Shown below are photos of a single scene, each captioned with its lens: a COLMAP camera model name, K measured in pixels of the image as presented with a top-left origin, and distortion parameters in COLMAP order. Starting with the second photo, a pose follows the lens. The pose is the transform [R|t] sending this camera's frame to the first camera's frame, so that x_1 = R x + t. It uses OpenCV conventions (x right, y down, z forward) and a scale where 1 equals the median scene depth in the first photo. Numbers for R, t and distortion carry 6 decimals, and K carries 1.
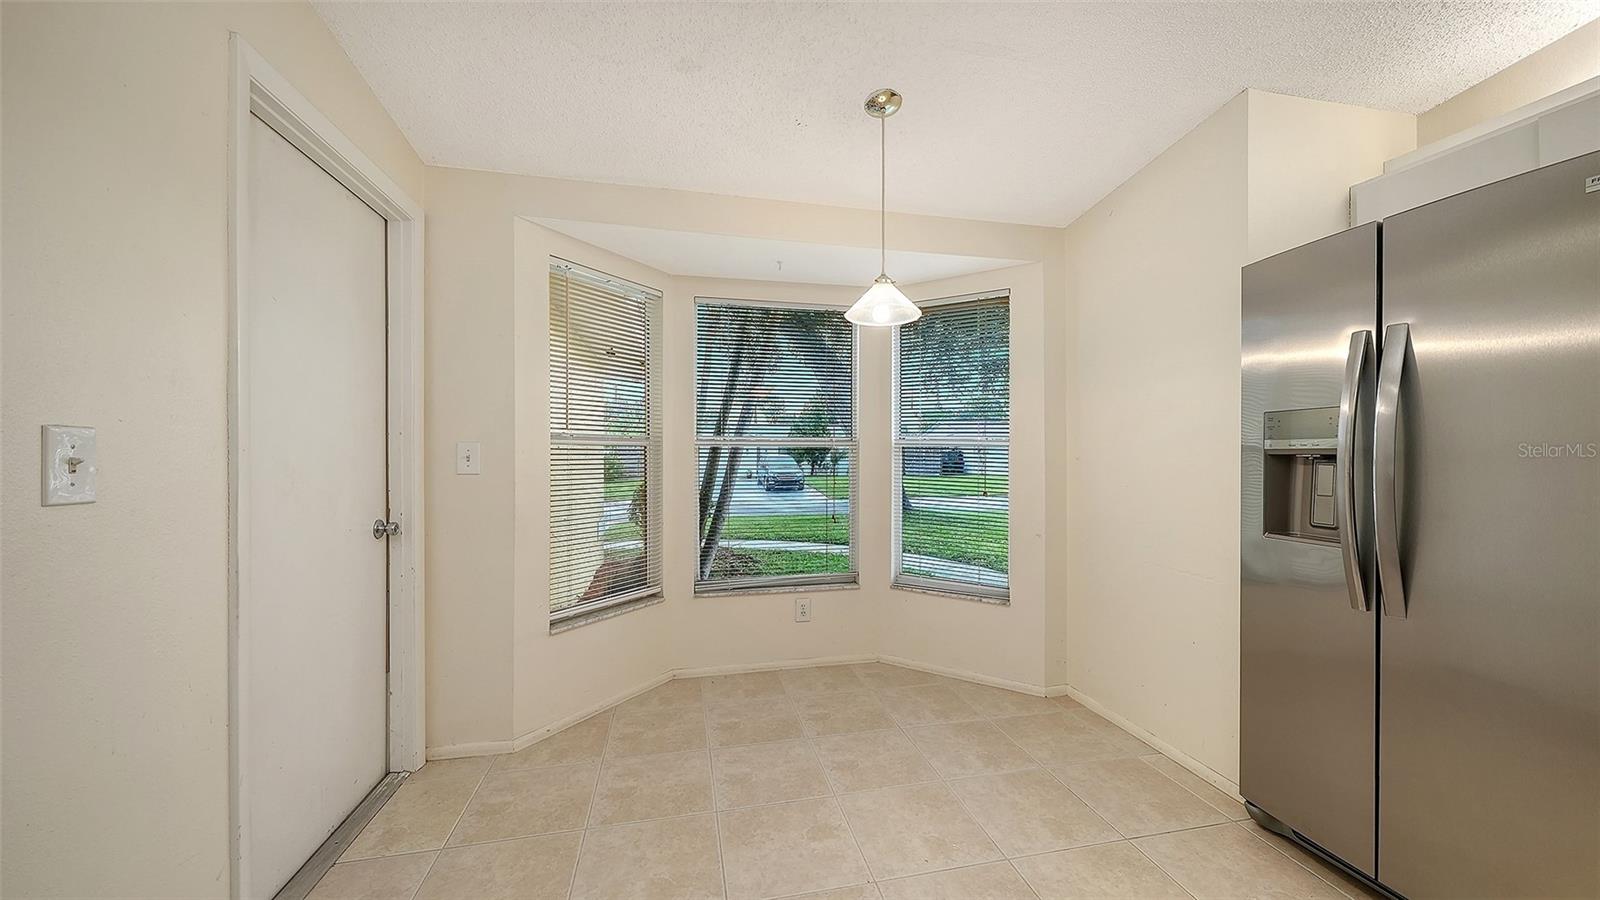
lens RADIAL K [[565.5, 0, 804.1], [0, 565.5, 452.9], [0, 0, 1]] dist [-0.001517, -0.000182]
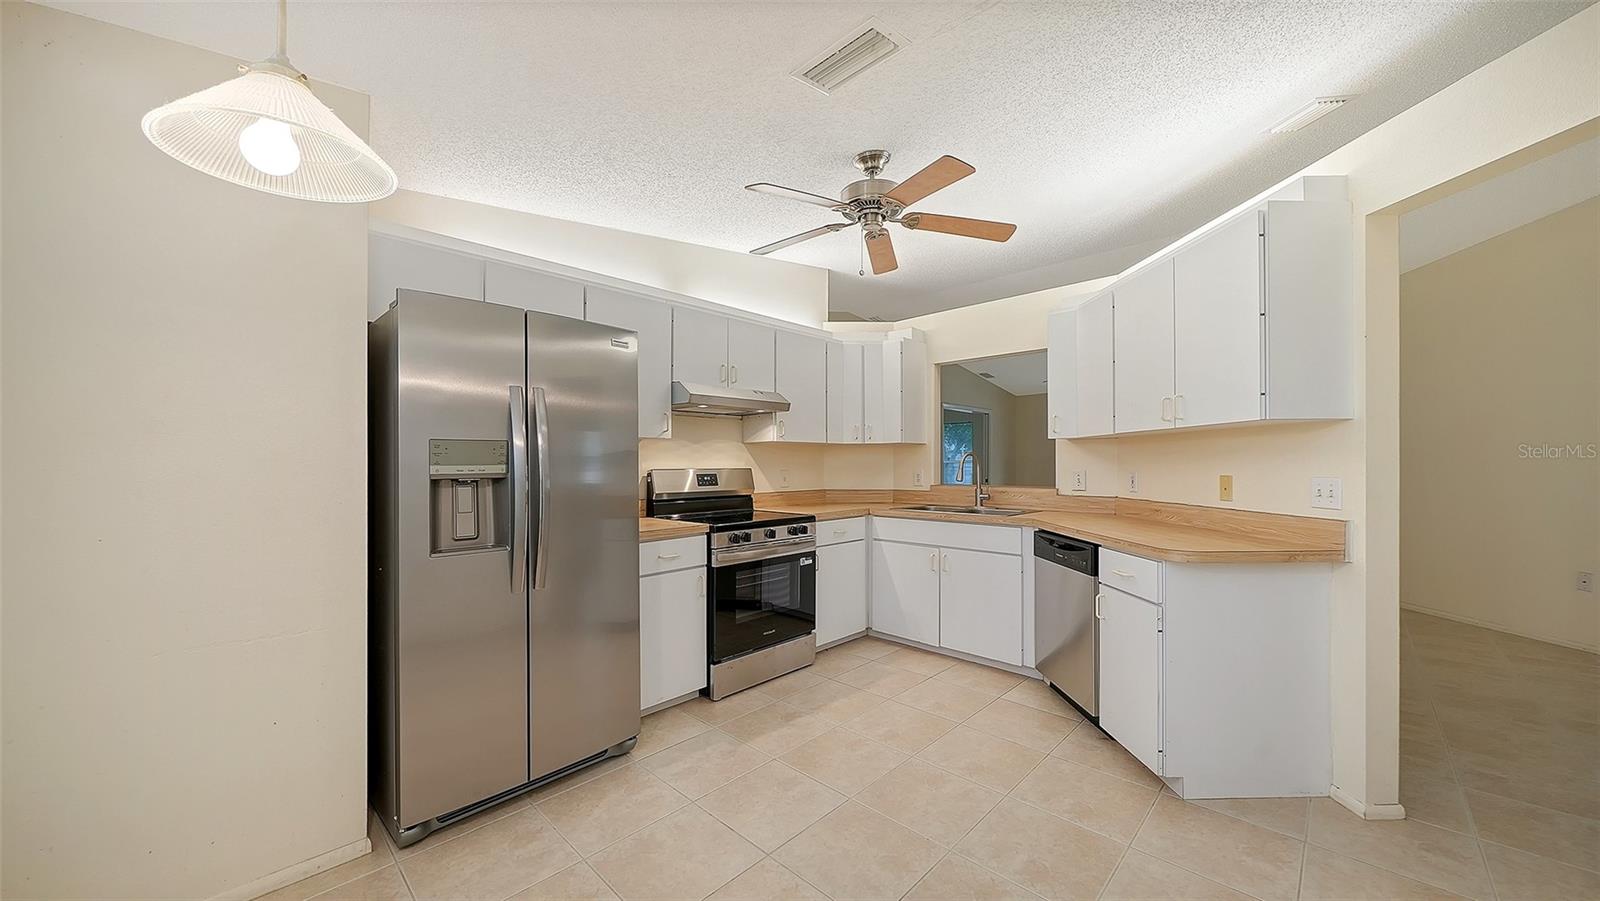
lens RADIAL K [[560.4, 0, 803.9], [0, 560.4, 465.5], [0, 0, 1]] dist [-0.001277, -0.000101]
pose [[-0.541808, -0.000110, 0.840502, -0.337147], [0.007386, 0.999961, 0.004892, -0.017595], [-0.840470, 0.008858, -0.541786, 0.752725]]
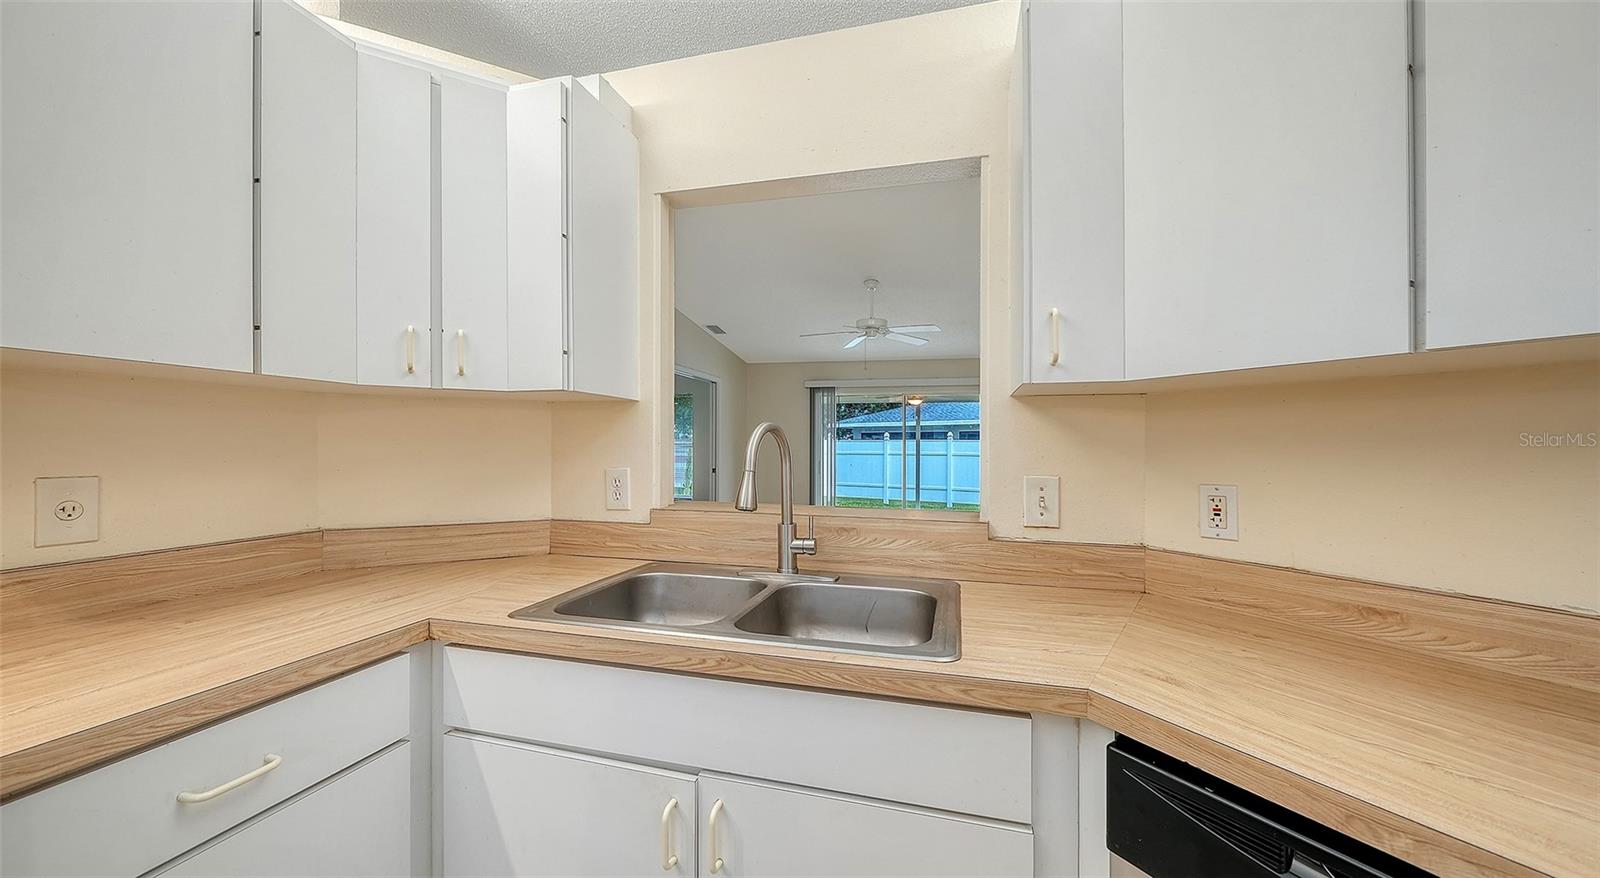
lens RADIAL K [[569.4, 0, 801.8], [0, 569.4, 477.9], [0, 0, 1]] dist [-0.000548, -0.000057]
pose [[-0.882483, -0.032866, 0.469194, 0.504656], [-0.006173, 0.998279, 0.058318, -0.022874], [-0.470303, 0.048568, -0.881167, -0.076665]]
